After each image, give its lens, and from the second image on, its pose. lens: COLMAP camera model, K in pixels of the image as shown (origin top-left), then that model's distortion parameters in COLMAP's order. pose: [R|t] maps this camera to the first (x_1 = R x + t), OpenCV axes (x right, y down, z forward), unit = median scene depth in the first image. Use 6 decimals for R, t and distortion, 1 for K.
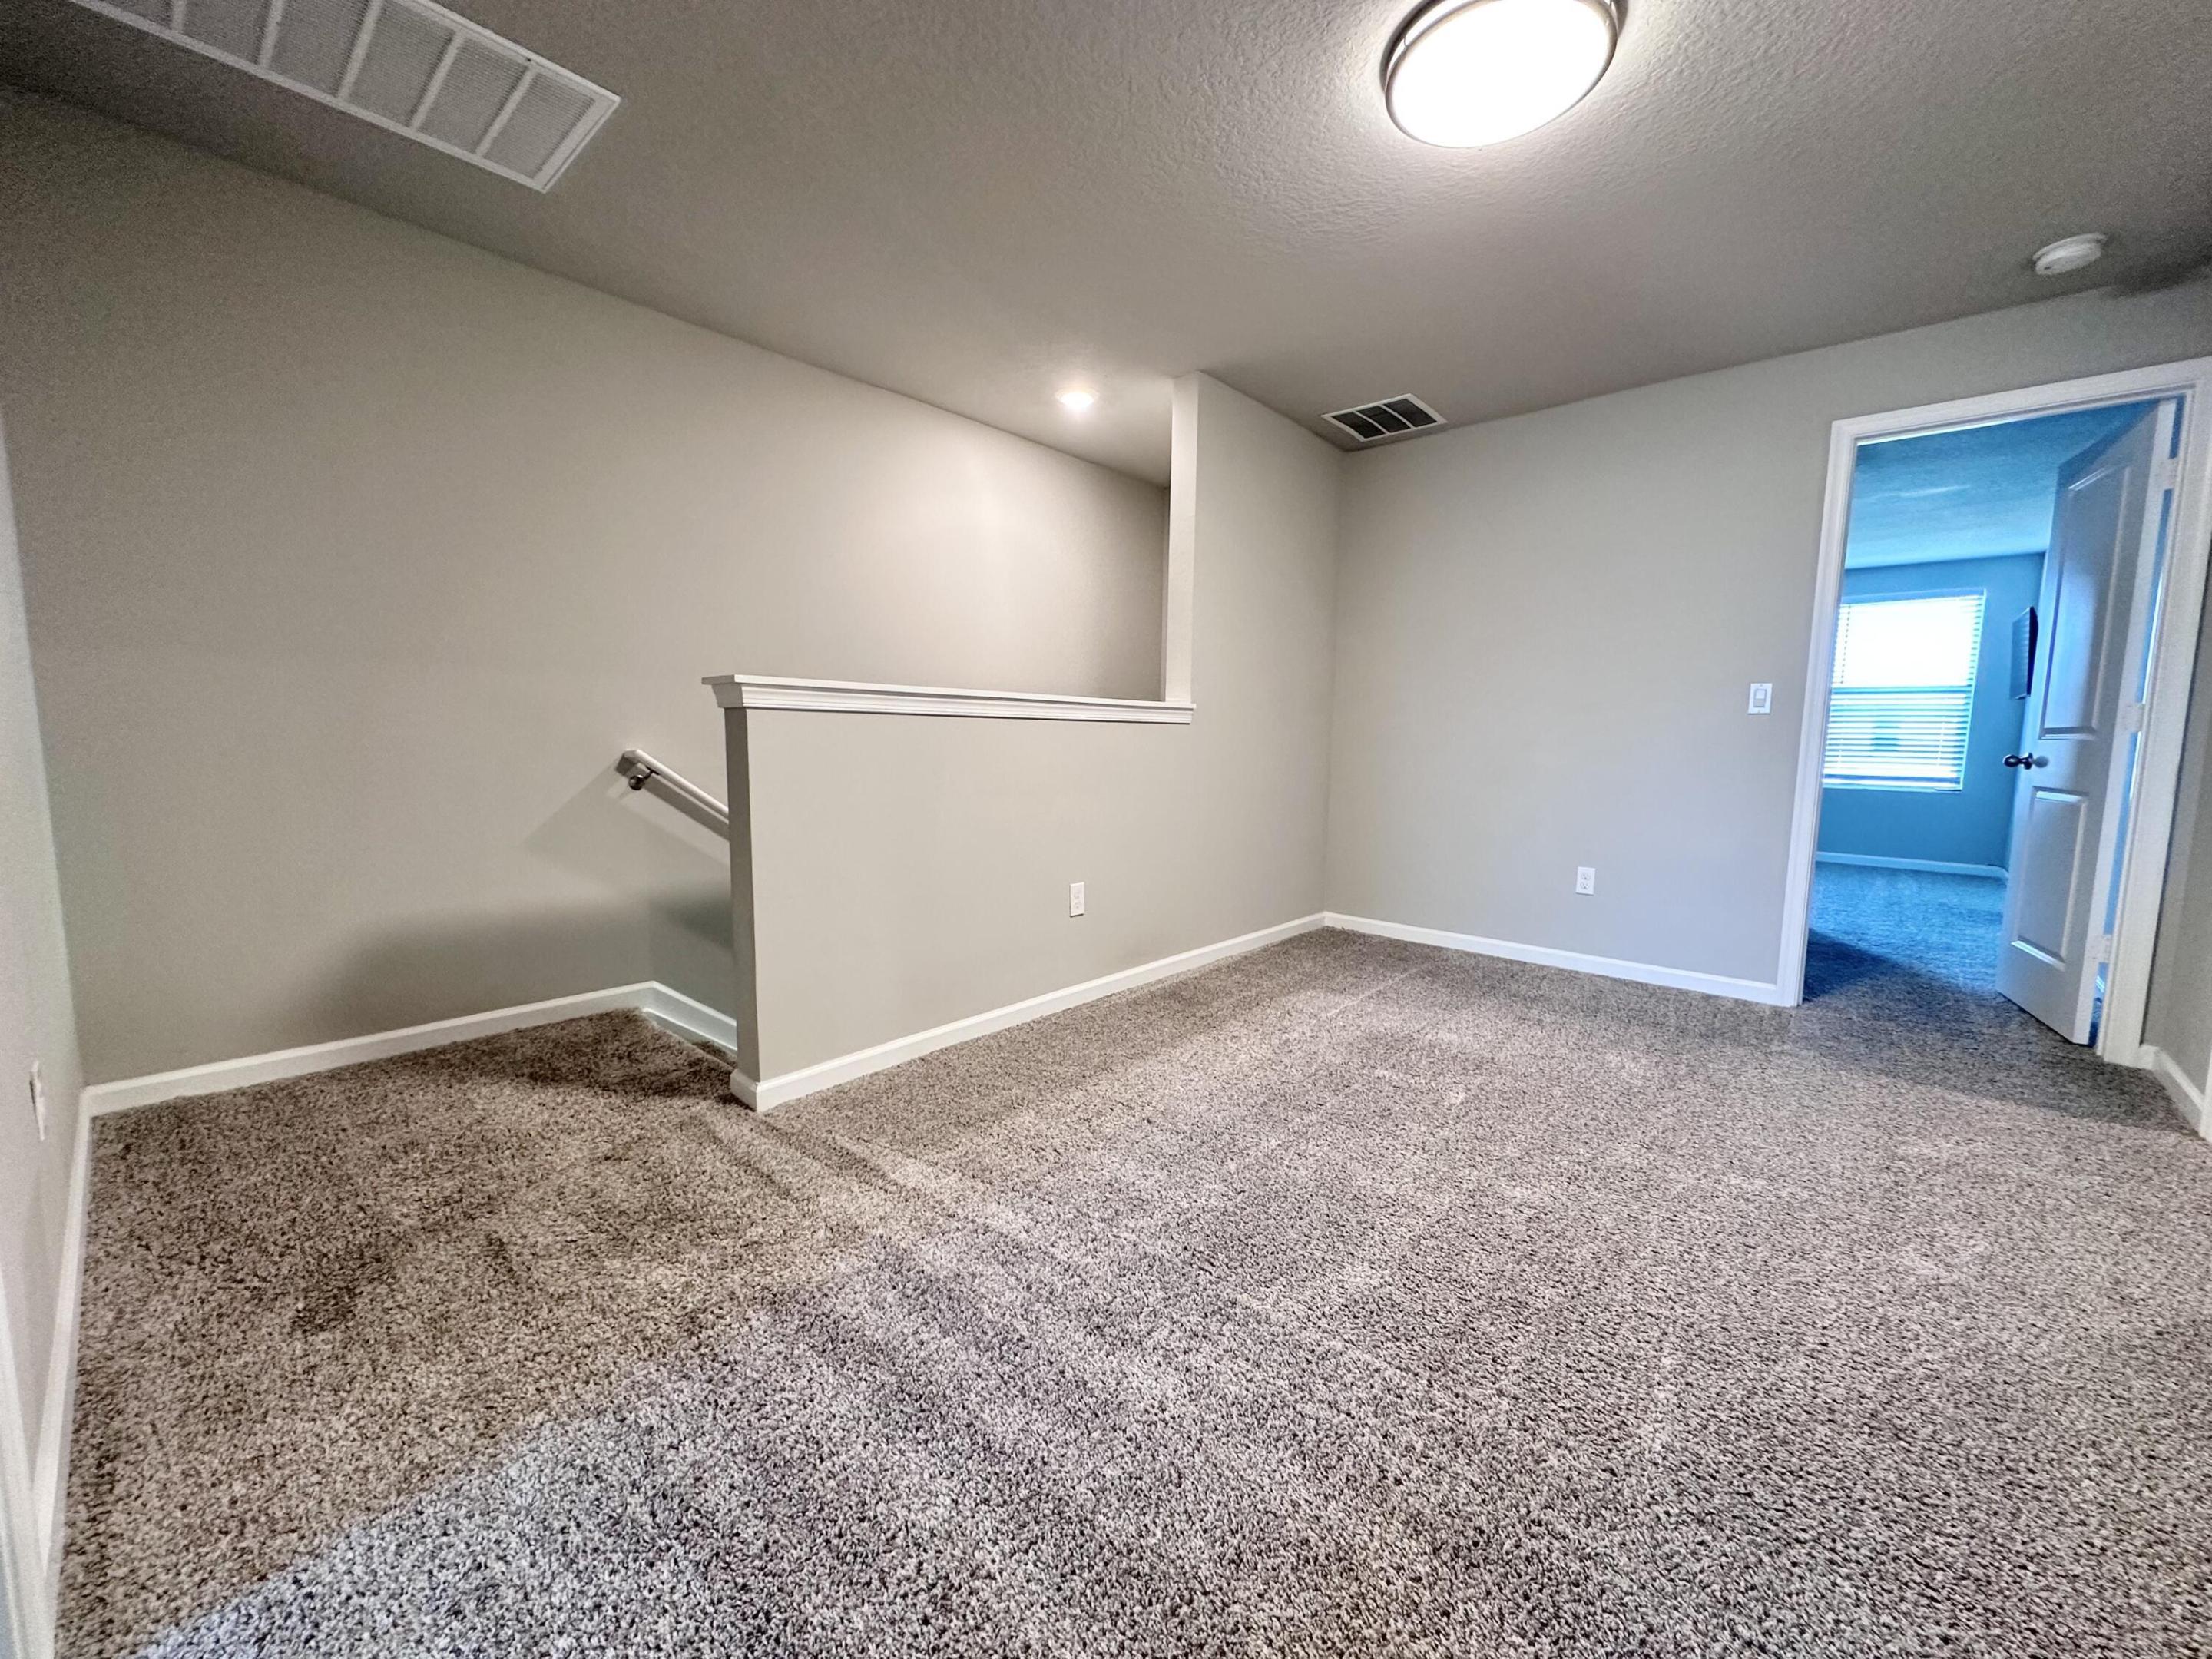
lens RADIAL K [[881.0, 0, 1107.3], [0, 881.0, 832.2], [0, 0, 1]] dist [-0.005382, 0.001866]
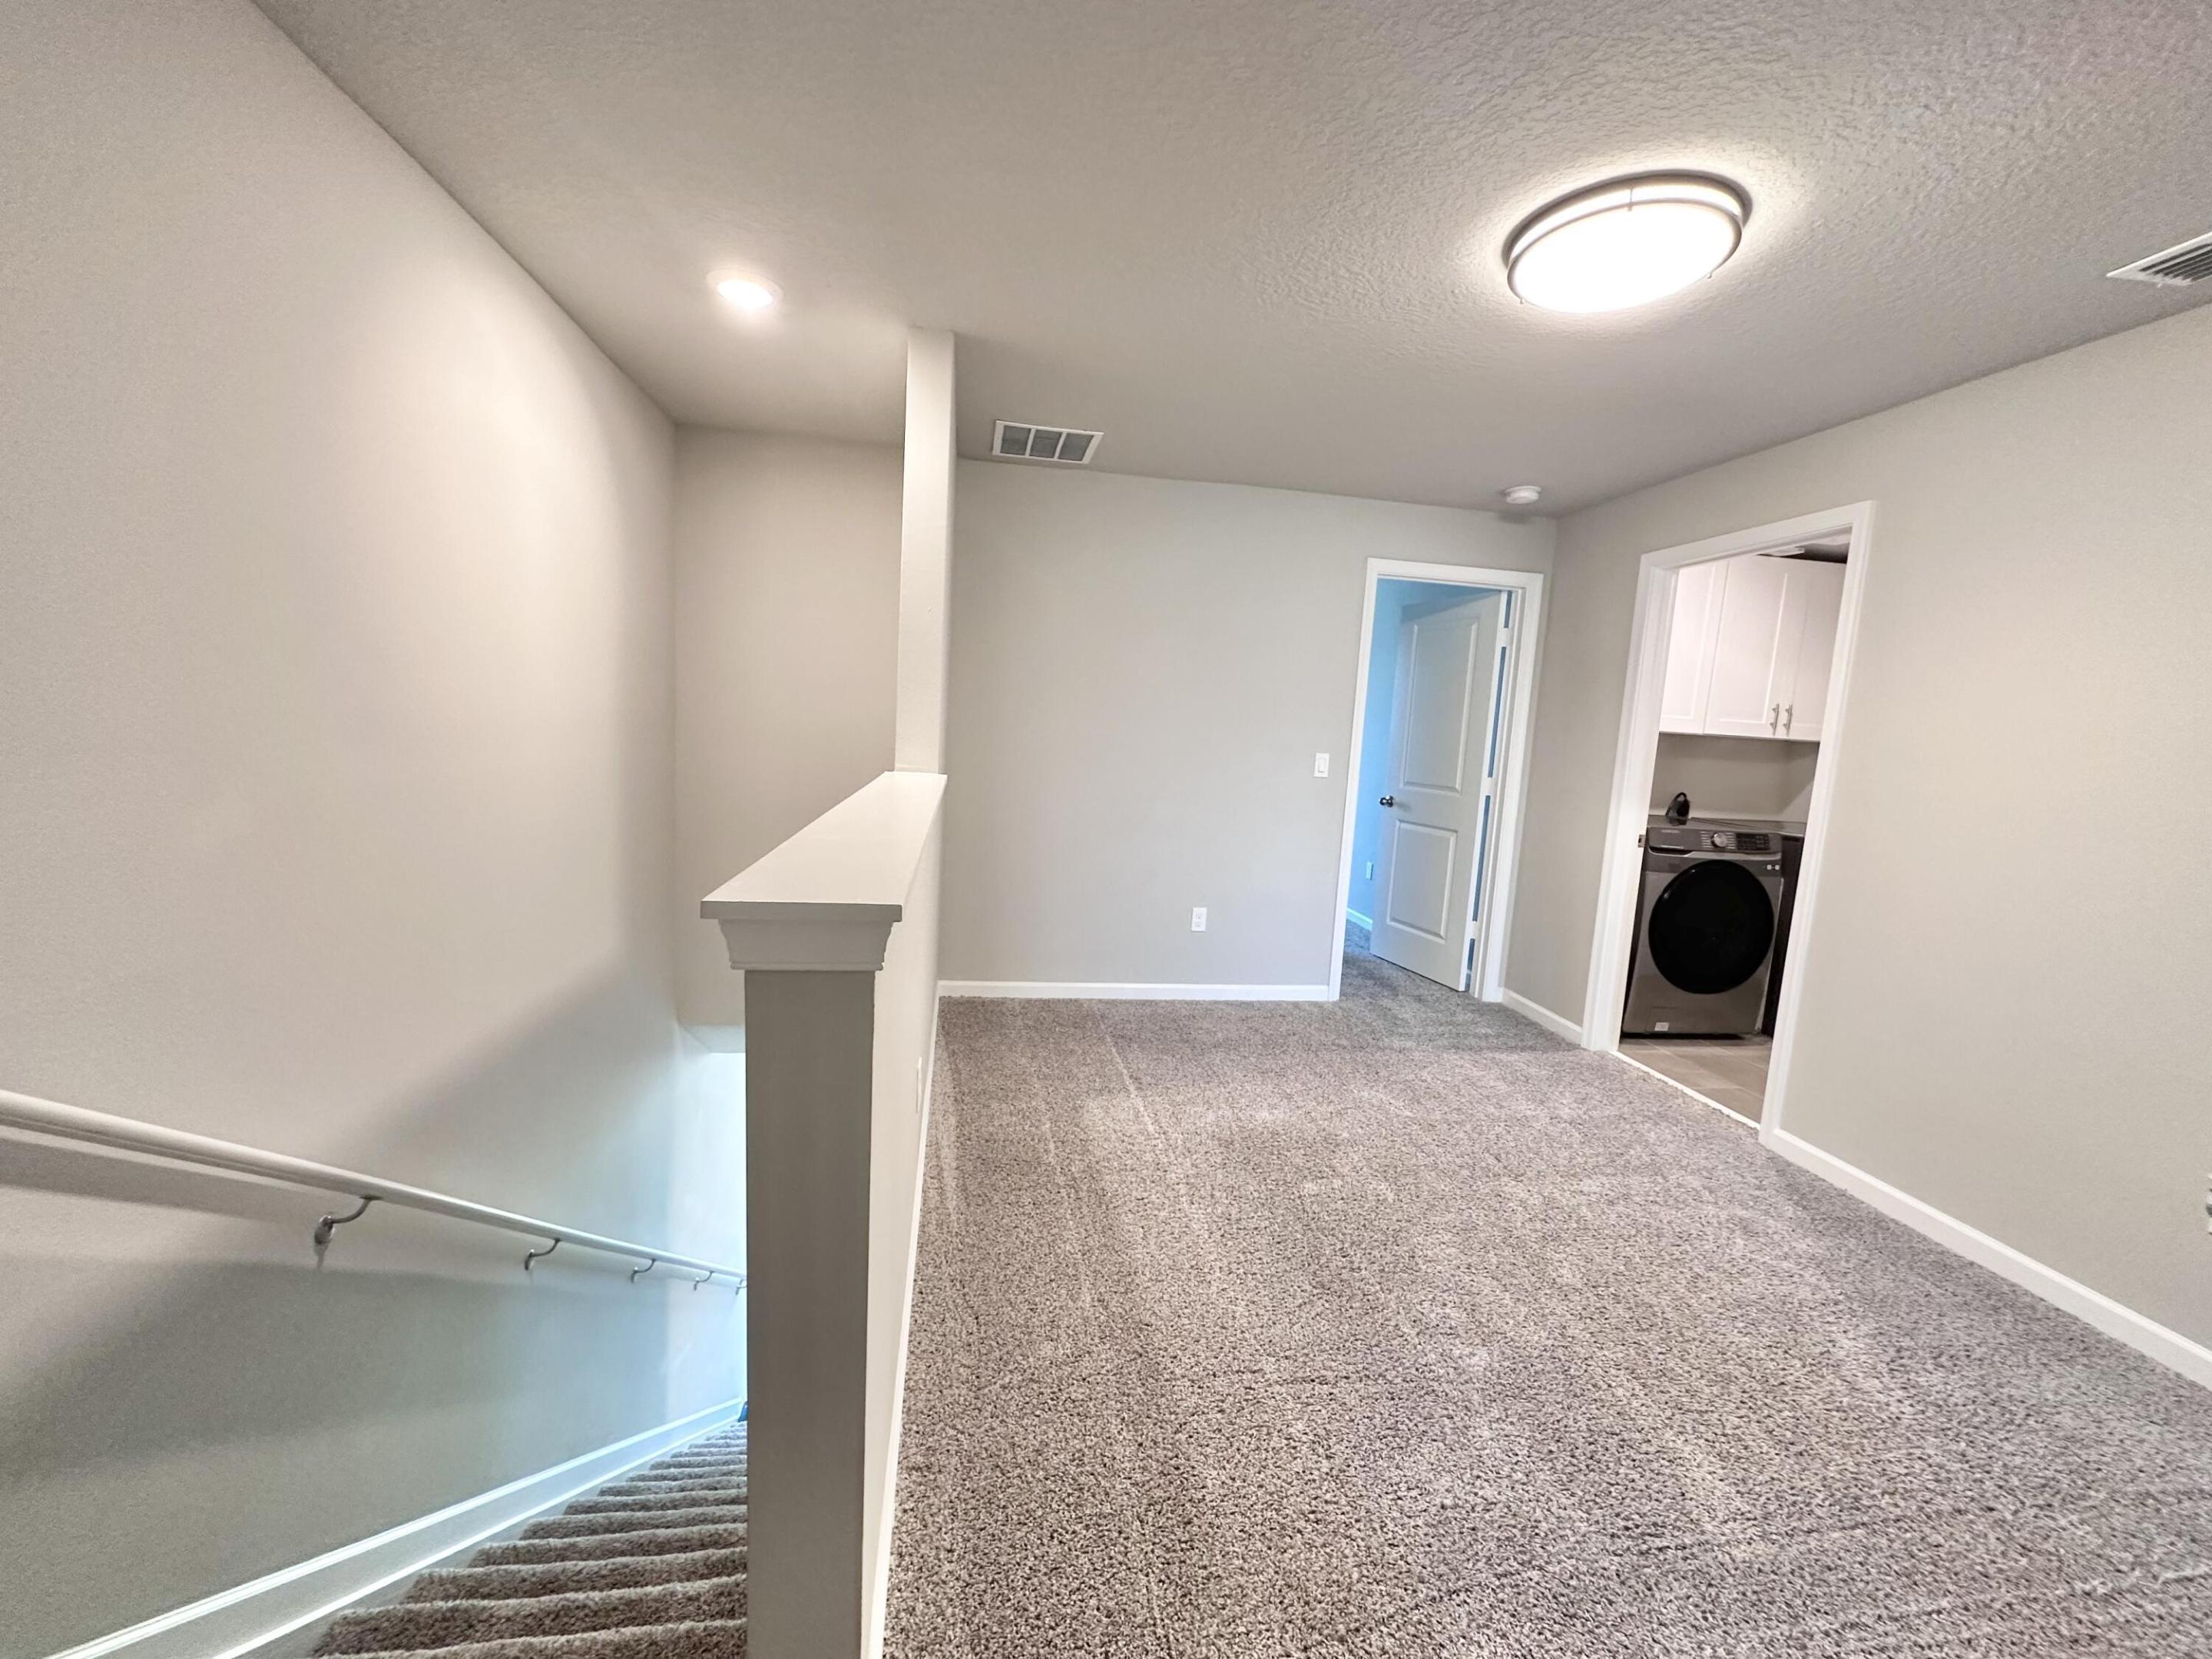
lens RADIAL K [[881.0, 0, 1107.3], [0, 881.0, 832.2], [0, 0, 1]] dist [-0.005382, 0.001866]
pose [[0.631930, -0.074805, 0.771407, -0.464541], [0.037566, 0.997118, 0.065919, -0.161978], [-0.774114, -0.012678, 0.632919, 0.468075]]
